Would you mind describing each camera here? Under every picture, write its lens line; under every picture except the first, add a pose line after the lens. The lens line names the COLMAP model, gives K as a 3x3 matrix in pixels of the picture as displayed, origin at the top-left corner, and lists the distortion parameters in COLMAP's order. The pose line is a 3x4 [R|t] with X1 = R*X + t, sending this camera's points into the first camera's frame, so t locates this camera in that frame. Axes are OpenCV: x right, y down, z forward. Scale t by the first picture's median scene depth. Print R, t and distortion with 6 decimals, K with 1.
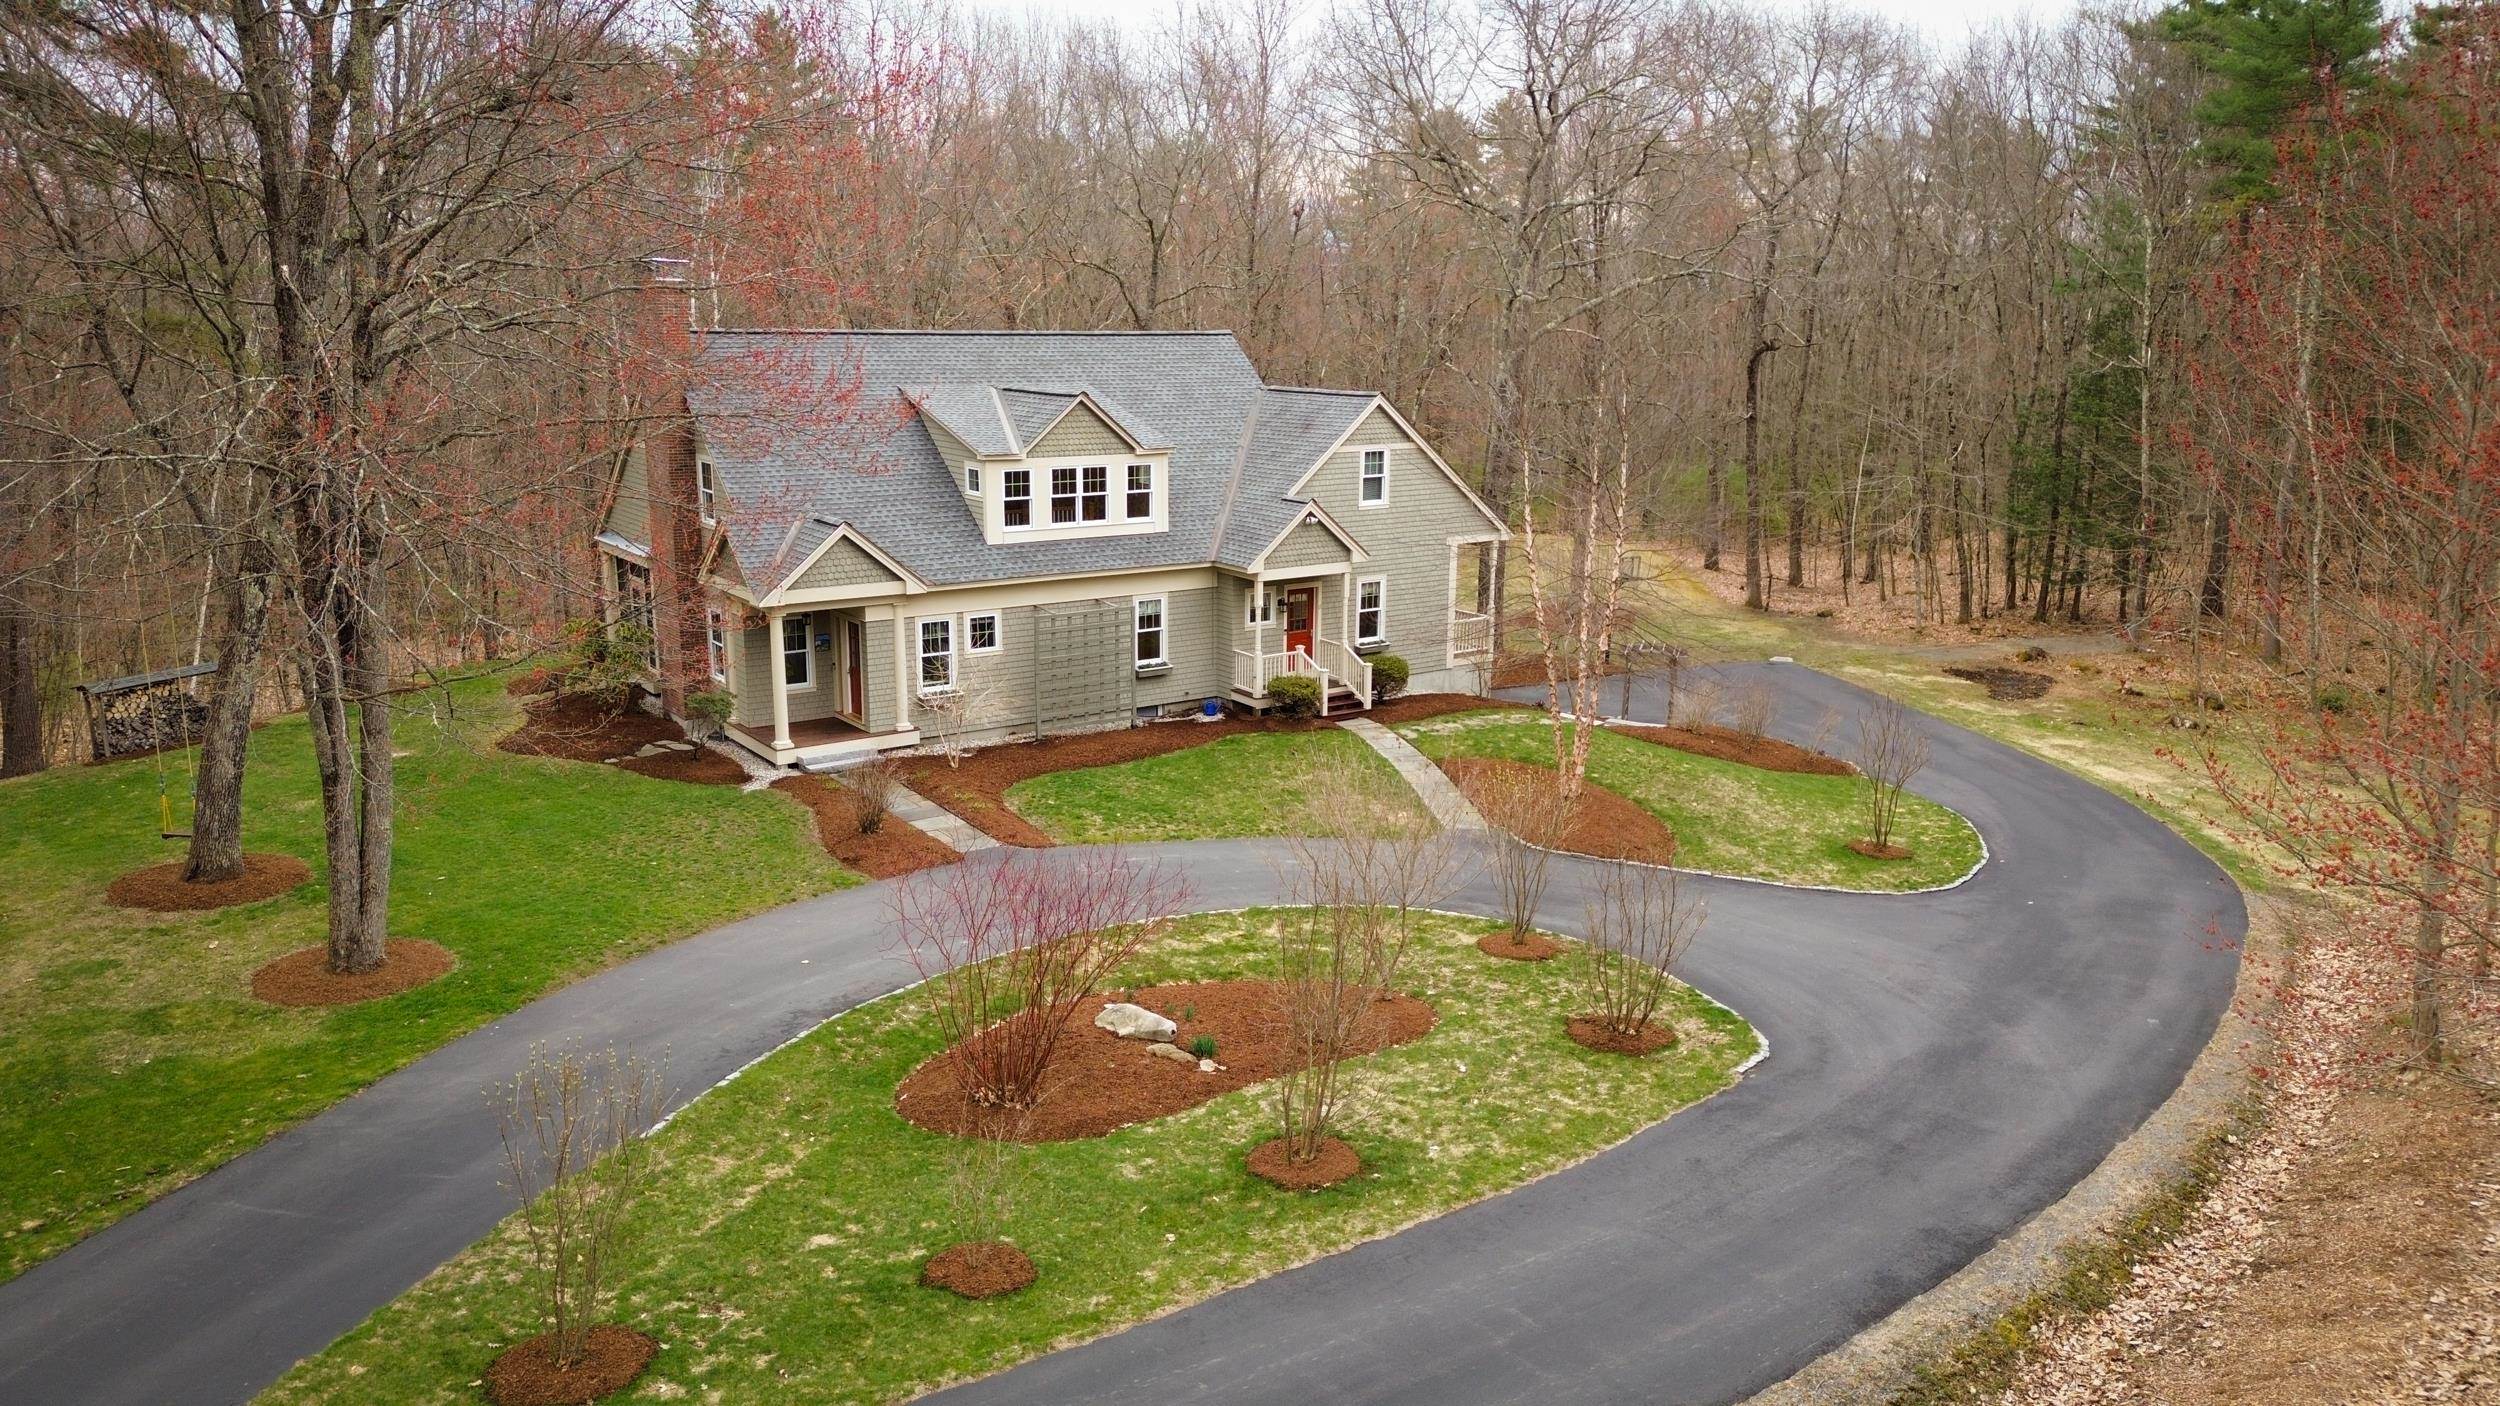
lens RADIAL K [[1765.4, 0, 1257.9], [0, 1765.4, 683.8], [0, 0, 1]] dist [0.094034, -0.099657]
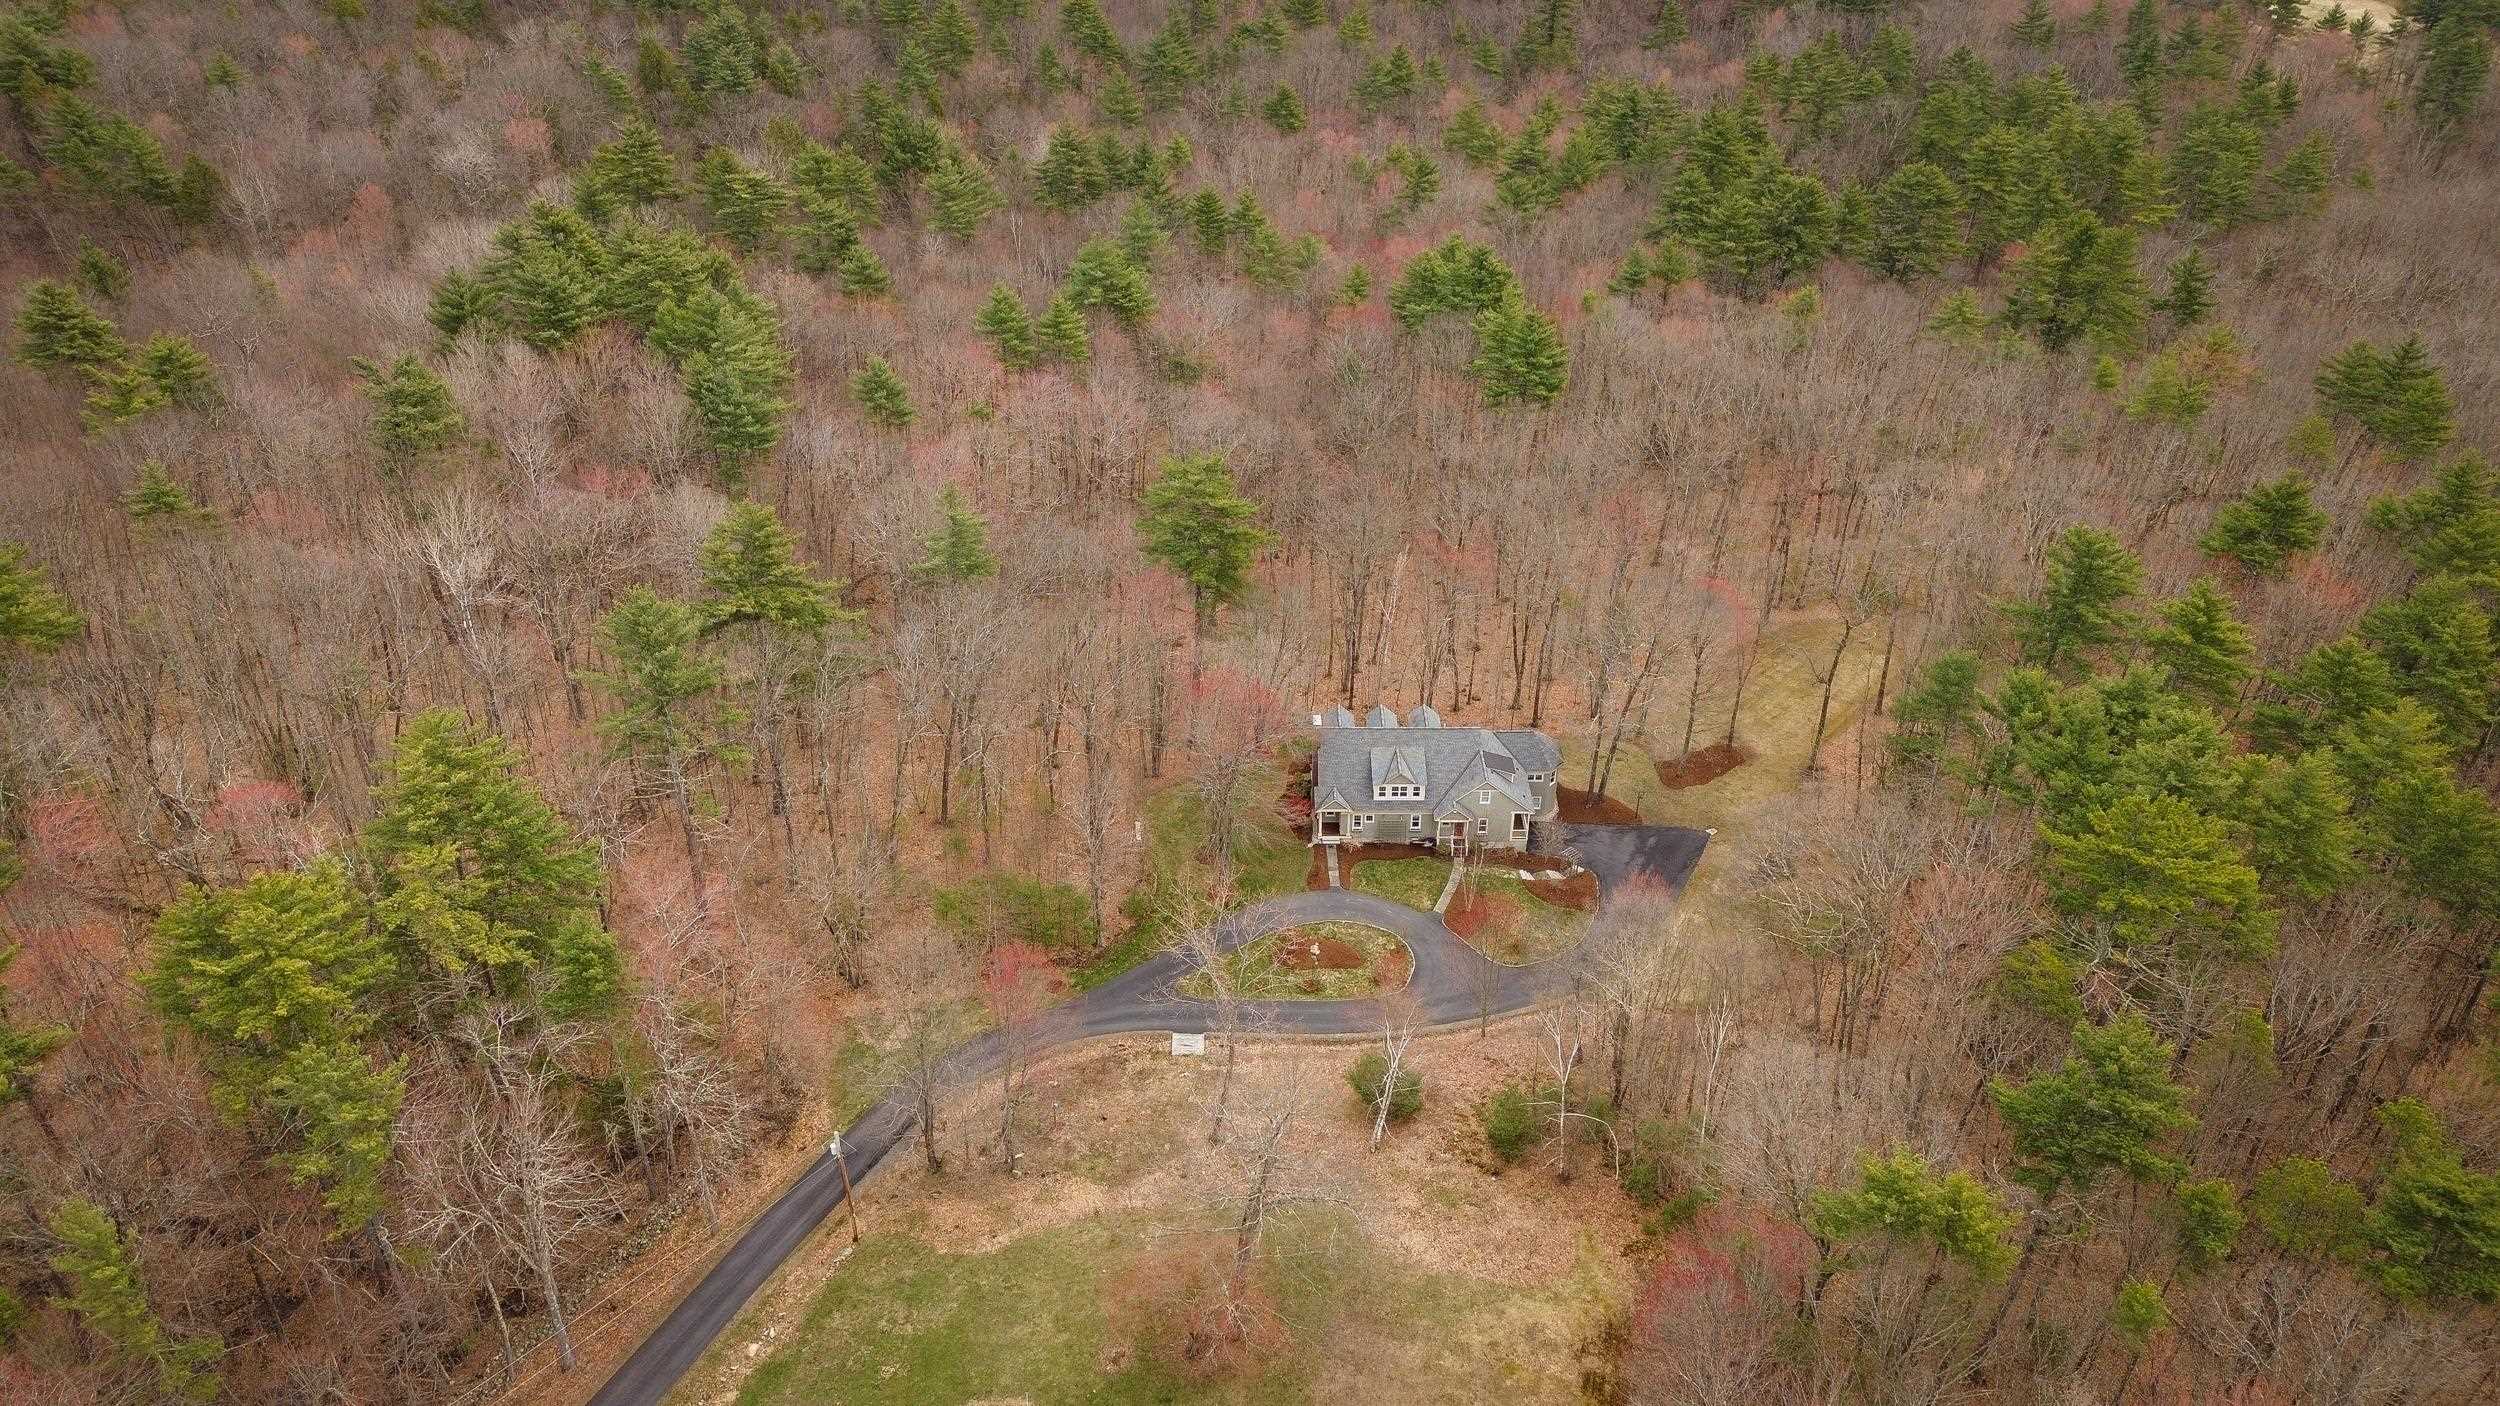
lens RADIAL K [[1758.6, 0, 1256.3], [0, 1758.6, 711.0], [0, 0, 1]] dist [0.071204, -0.068402]
pose [[0.816577, 0.317896, -0.481813, 1.560159], [-0.113144, 0.906645, 0.406439, -1.930030], [0.566038, -0.277375, 0.776314, -2.336673]]
